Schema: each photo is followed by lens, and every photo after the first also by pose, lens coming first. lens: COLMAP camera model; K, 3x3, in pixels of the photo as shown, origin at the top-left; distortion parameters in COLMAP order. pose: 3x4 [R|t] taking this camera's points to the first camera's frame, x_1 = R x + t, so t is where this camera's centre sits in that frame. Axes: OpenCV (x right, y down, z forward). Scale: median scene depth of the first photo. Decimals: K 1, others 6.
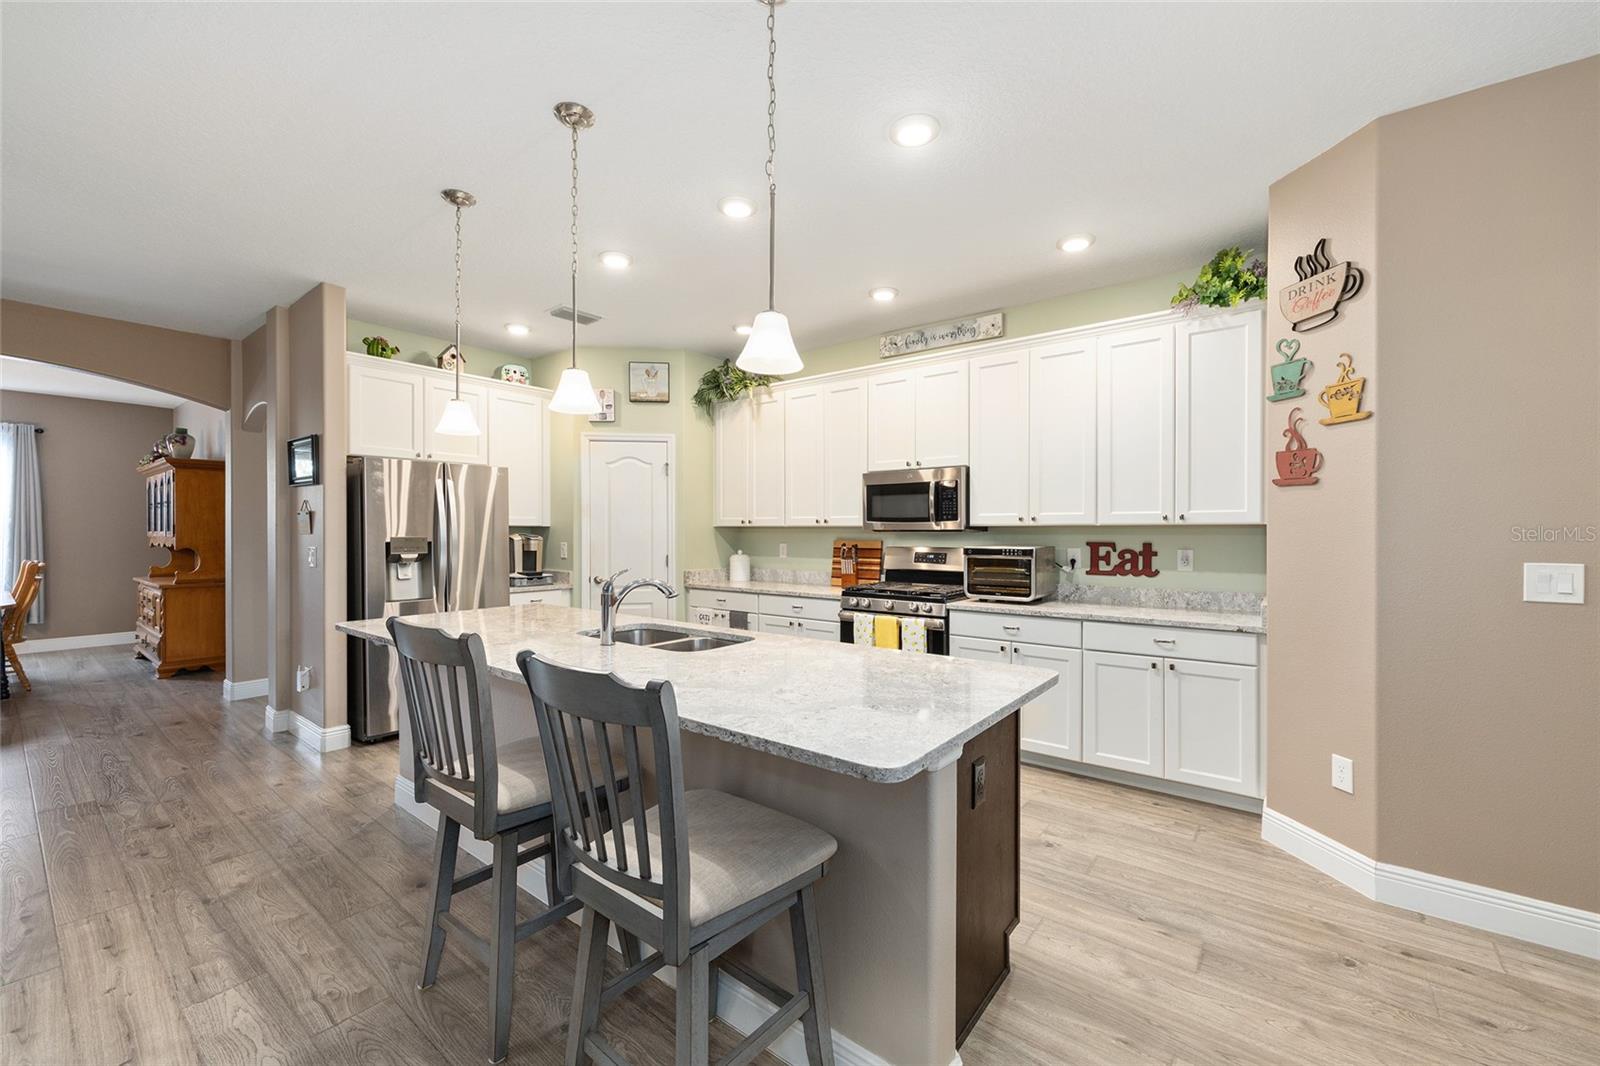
lens RADIAL K [[640.4, 0, 802.9], [0, 640.4, 533.8], [0, 0, 1]] dist [-0.004035, 0.001869]
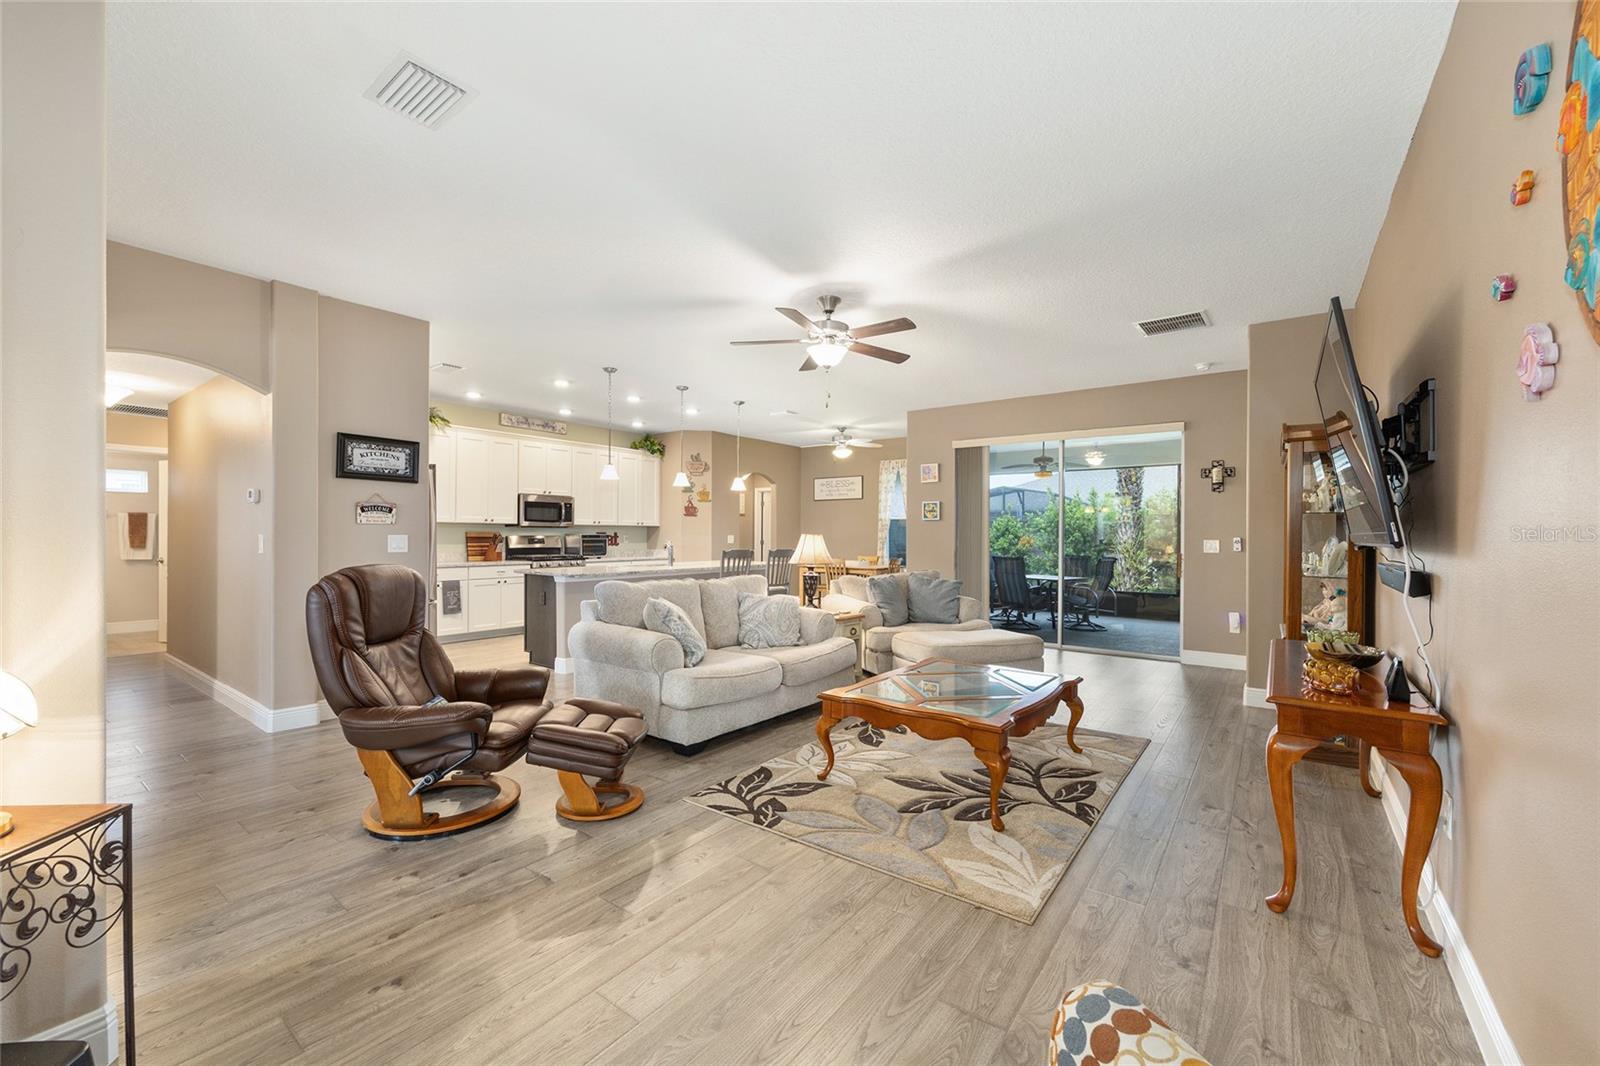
lens RADIAL K [[640.4, 0, 801.1], [0, 640.4, 534.2], [0, 0, 1]] dist [-0.004035, 0.001869]
pose [[-0.023140, -0.000607, 0.999732, -1.951857], [0.000310, 1.000000, 0.000615, 0.018225], [-0.999732, 0.000324, -0.023140, 0.296595]]
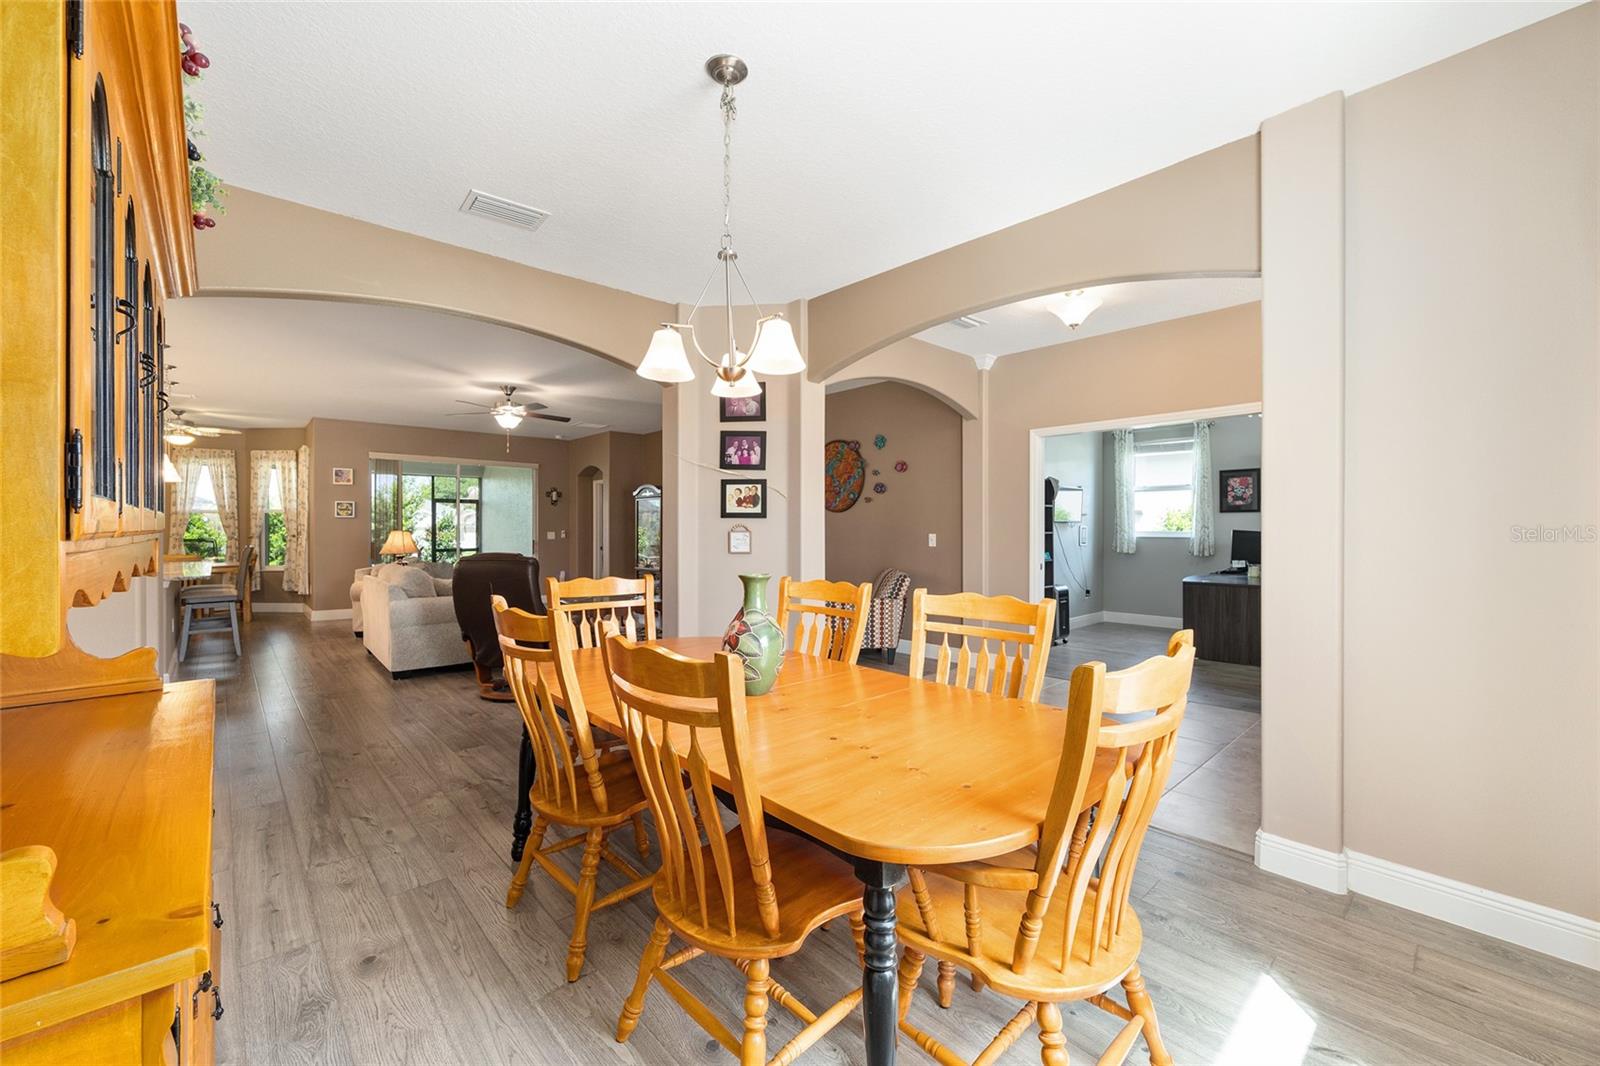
lens RADIAL K [[640.4, 0, 805.7], [0, 640.4, 529.7], [0, 0, 1]] dist [-0.004035, 0.001869]
pose [[-0.986348, -0.000406, 0.164672, -1.970181], [0.000950, 0.999966, 0.008157, 0.002125], [-0.164669, 0.008202, -0.986315, 1.836445]]
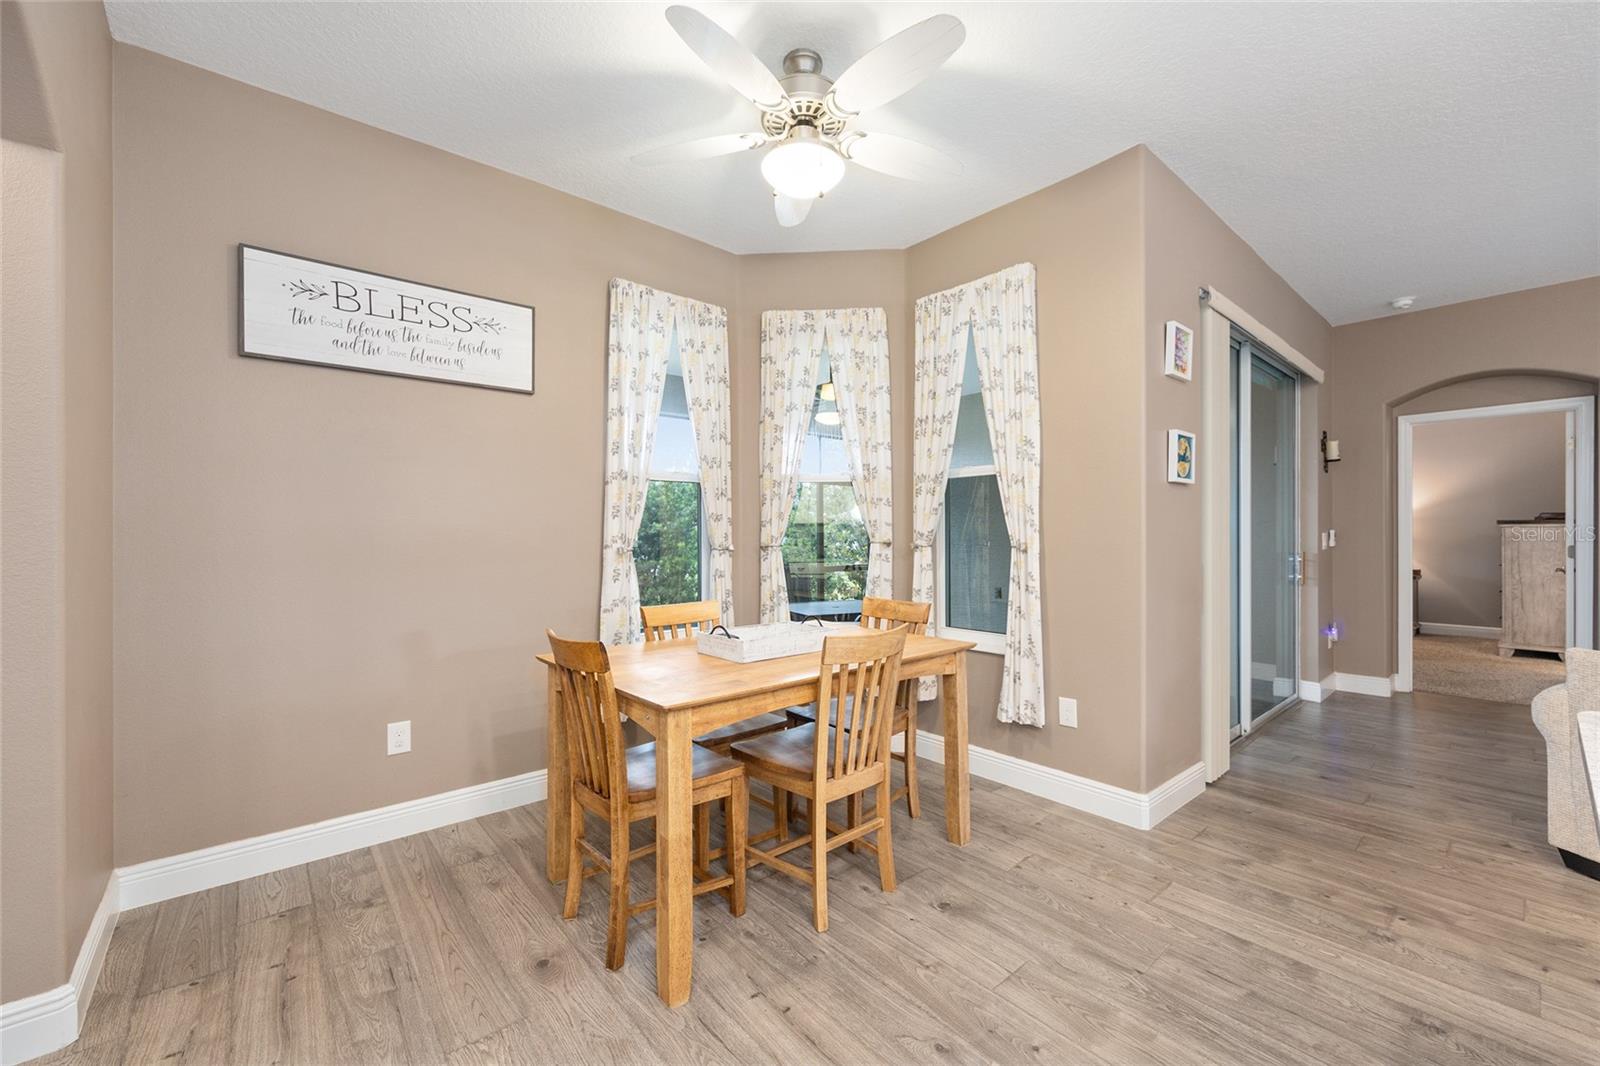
lens RADIAL K [[640.4, 0, 804.0], [0, 640.4, 536.8], [0, 0, 1]] dist [-0.004035, 0.001869]
pose [[-0.981292, 0.002079, 0.192512, 0.325504], [0.003664, 0.999962, 0.007880, 0.028038], [-0.192489, 0.008438, -0.981263, 0.633794]]
